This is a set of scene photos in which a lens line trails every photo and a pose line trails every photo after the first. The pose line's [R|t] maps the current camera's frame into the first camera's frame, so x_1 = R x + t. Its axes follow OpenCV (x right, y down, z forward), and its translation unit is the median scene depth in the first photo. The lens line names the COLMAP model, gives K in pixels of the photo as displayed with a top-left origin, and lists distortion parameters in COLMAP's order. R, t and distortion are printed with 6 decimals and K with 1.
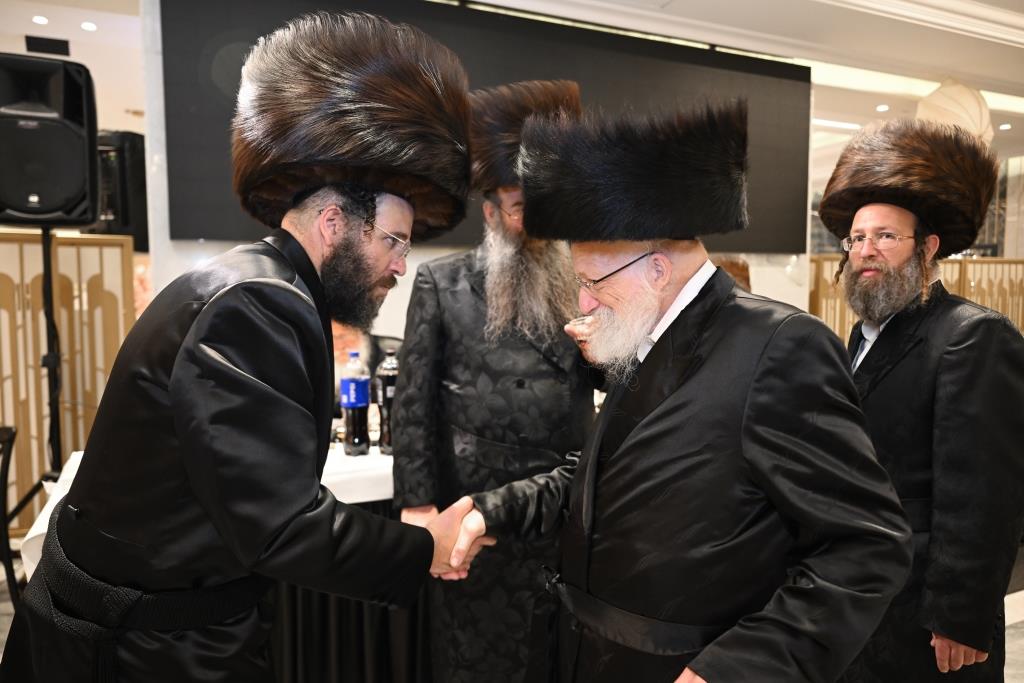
lens RADIAL K [[691.1, 0, 506.3], [0, 691.1, 347.4], [0, 0, 1]] dist [0.012614, -0.018085]
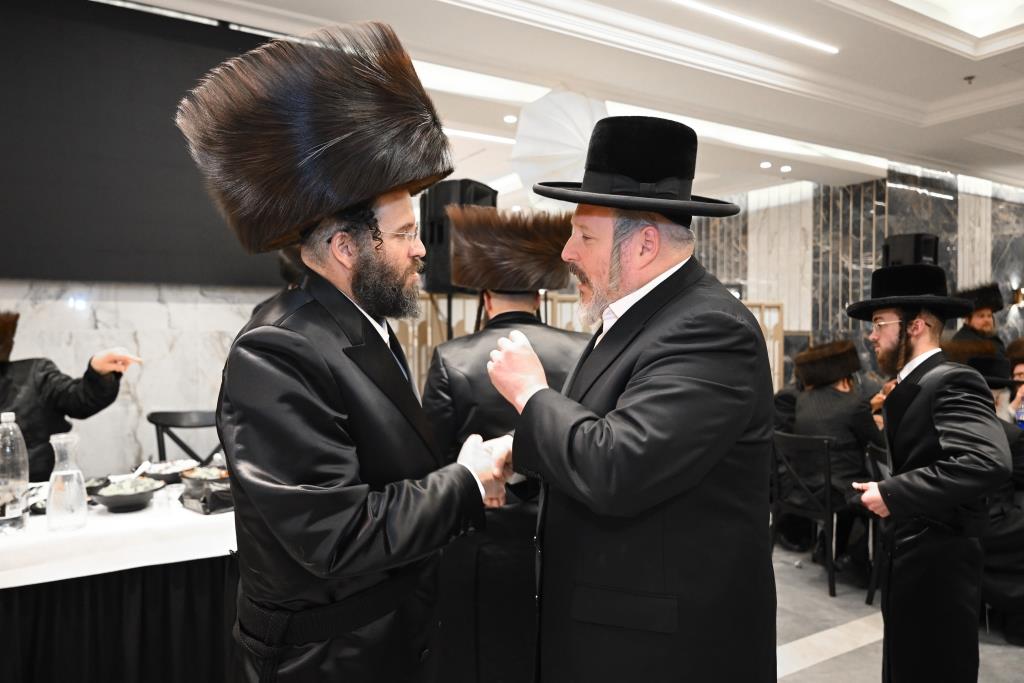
lens RADIAL K [[700.7, 0, 508.9], [0, 700.7, 343.0], [0, 0, 1]] dist [-0.032990, 0.000171]
pose [[0.988360, -0.005844, 0.152023, 0.428165], [0.015709, 0.997841, -0.063775, -0.013399], [-0.151322, 0.065421, 0.986317, 0.169147]]
